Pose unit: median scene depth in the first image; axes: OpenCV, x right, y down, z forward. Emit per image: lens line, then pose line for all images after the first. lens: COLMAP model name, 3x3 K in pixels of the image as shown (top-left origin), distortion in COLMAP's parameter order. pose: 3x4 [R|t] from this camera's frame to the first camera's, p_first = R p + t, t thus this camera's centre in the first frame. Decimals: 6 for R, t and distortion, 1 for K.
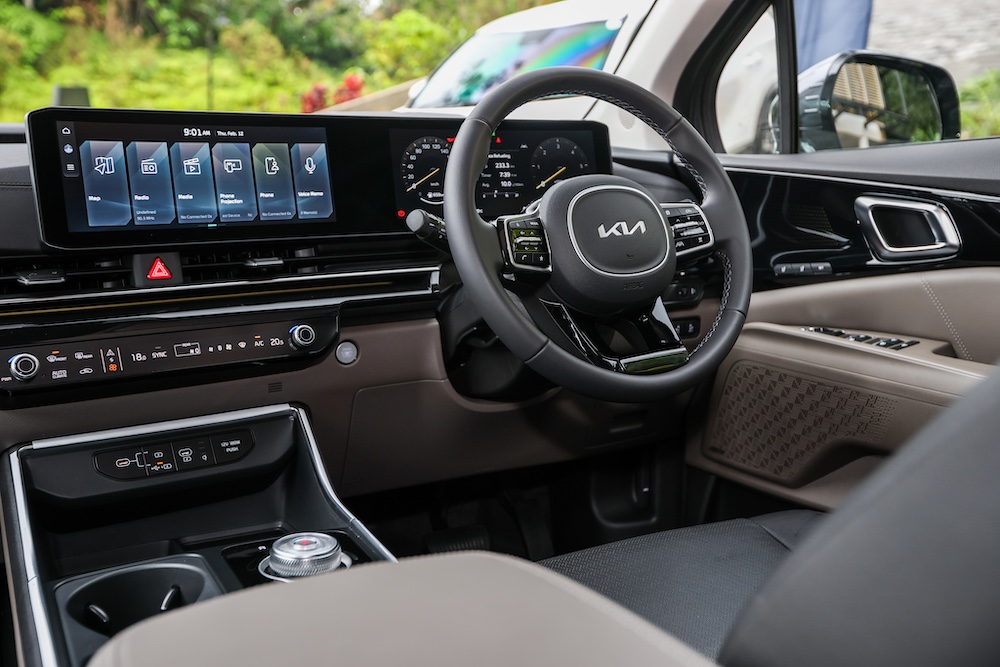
lens RADIAL K [[925.7, 0, 506.5], [0, 925.7, 333.1], [0, 0, 1]] dist [-0.022984, 0.000000]
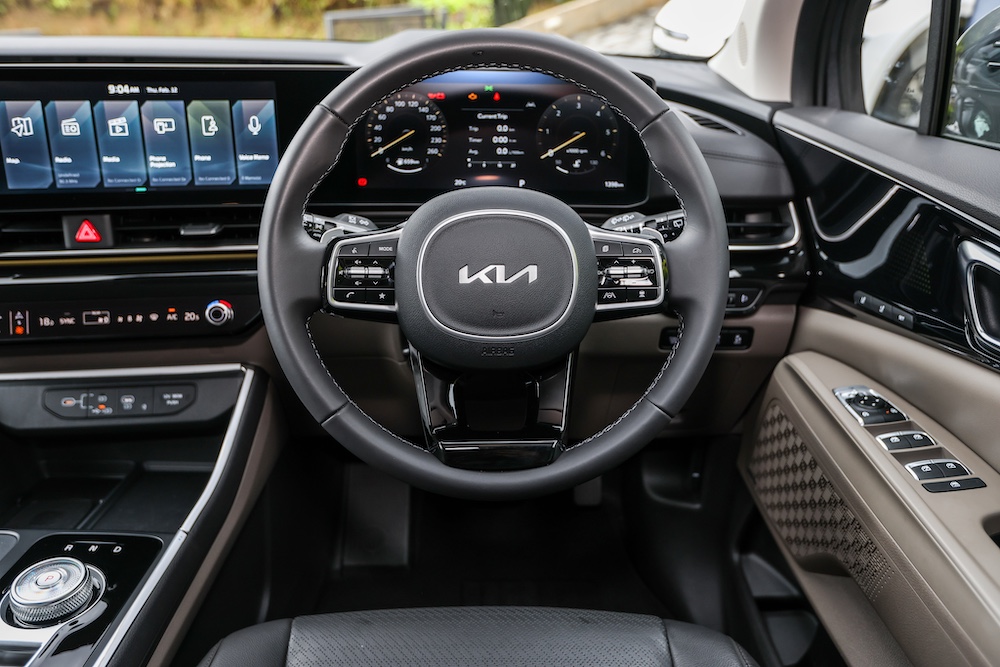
lens RADIAL K [[724.5, 0, 492.8], [0, 724.5, 341.0], [0, 0, 1]] dist [-0.024843, 0.012032]
pose [[0.890301, 0.216317, -0.400713, 0.350937], [-0.105963, 0.954224, 0.279692, -0.214228], [0.442872, -0.206549, 0.872469, 0.460911]]
